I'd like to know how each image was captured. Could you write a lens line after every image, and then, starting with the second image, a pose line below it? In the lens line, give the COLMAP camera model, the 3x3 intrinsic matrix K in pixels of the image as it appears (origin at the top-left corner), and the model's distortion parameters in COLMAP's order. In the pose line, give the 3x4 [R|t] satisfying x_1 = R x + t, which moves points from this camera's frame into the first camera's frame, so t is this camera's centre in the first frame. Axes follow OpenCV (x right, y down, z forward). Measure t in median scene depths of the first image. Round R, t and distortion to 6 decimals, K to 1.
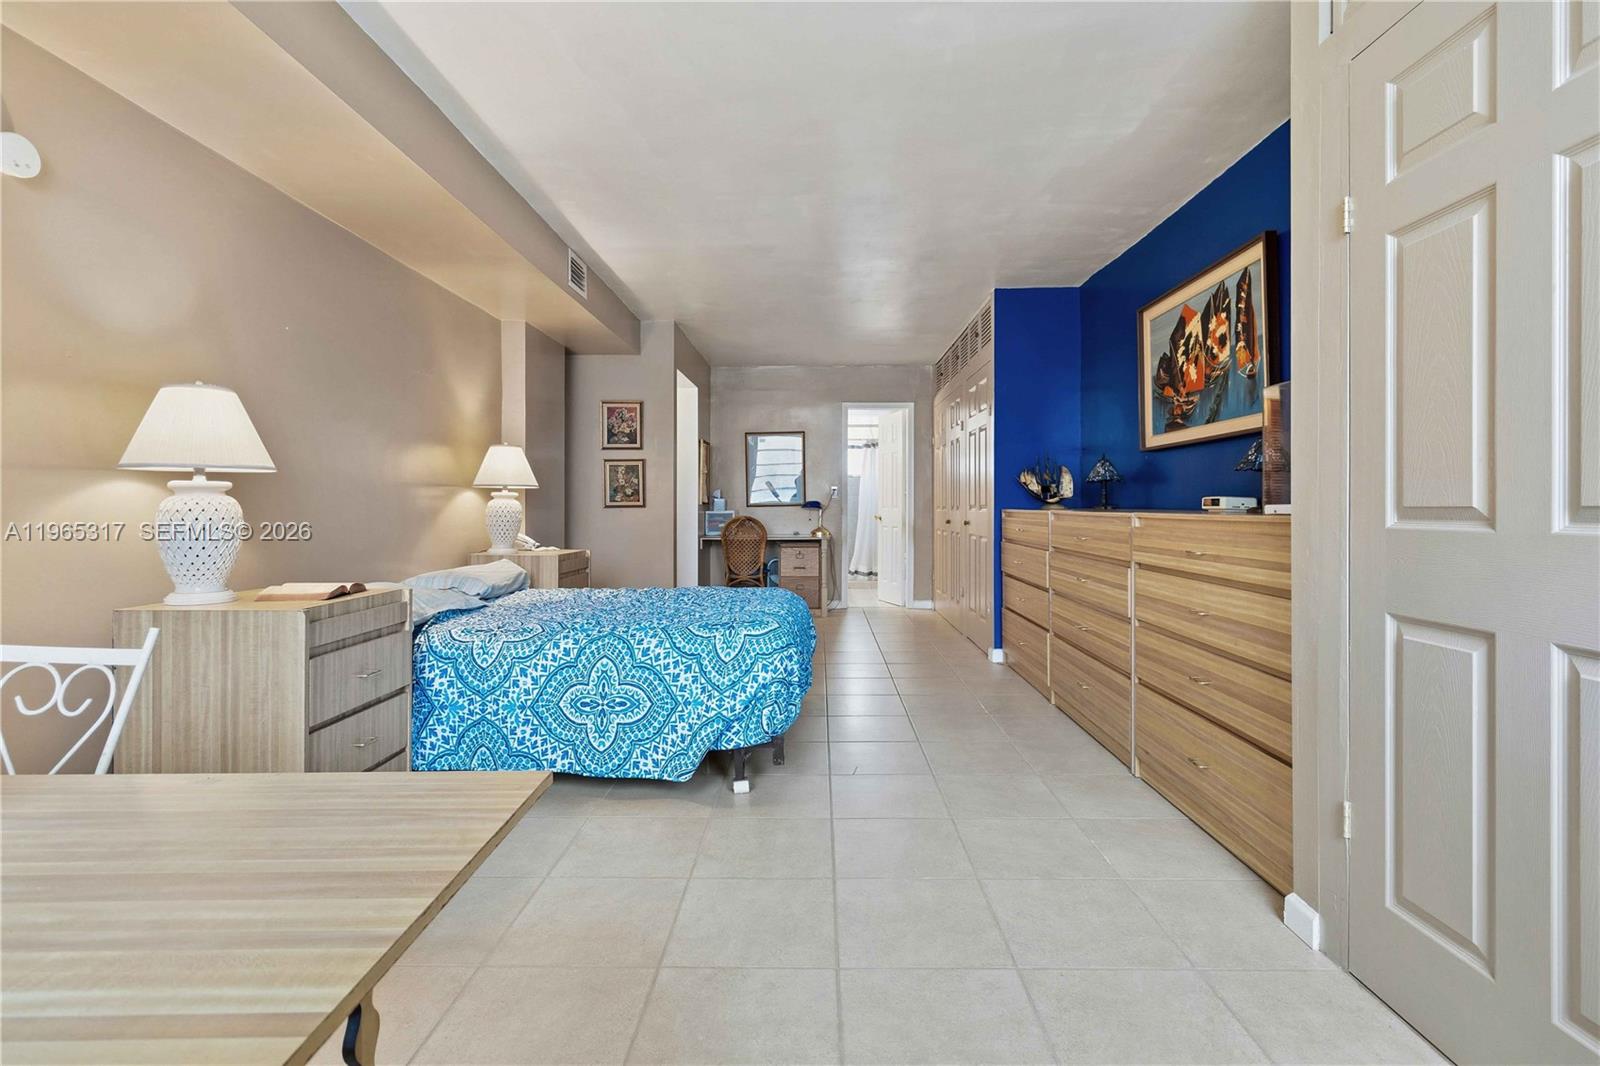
lens RADIAL K [[746.8, 0, 806.8], [0, 746.8, 509.5], [0, 0, 1]] dist [0.003732, -0.000143]
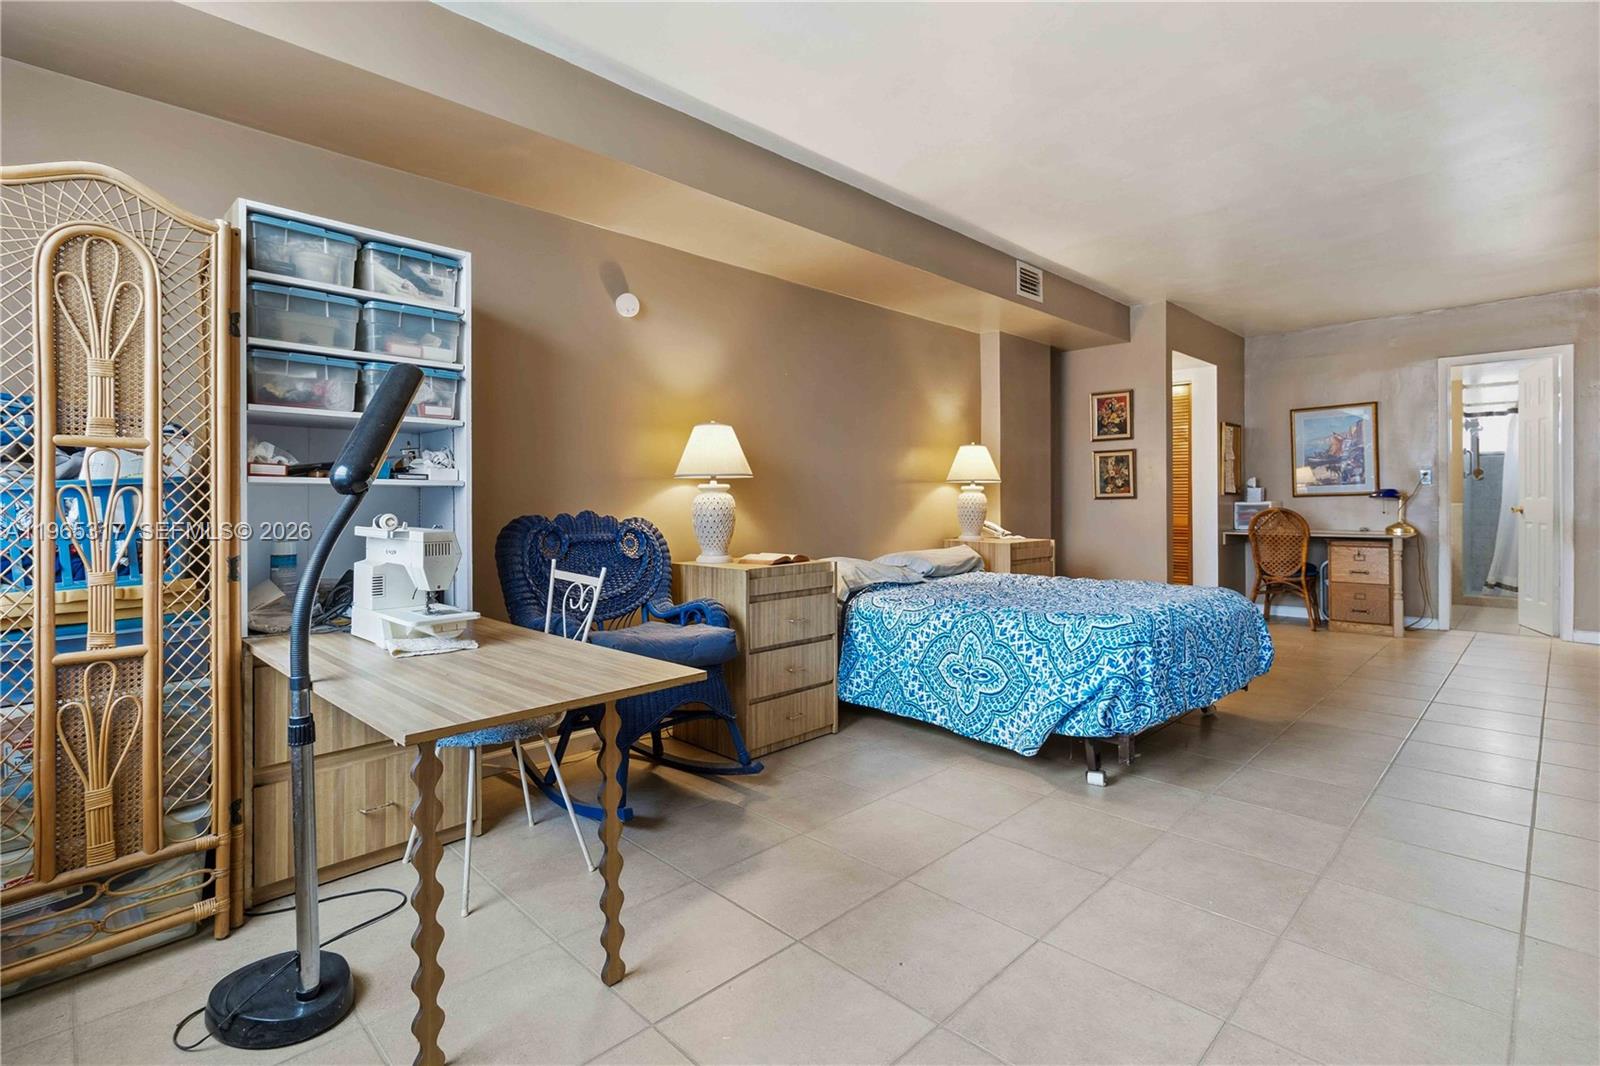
lens RADIAL K [[746.8, 0, 806.8], [0, 746.8, 509.5], [0, 0, 1]] dist [0.003732, -0.000143]
pose [[0.714995, 0.004170, -0.699118, 0.340166], [0.003827, 0.999944, 0.009877, -0.000009], [0.699120, -0.009738, 0.714938, 0.018831]]
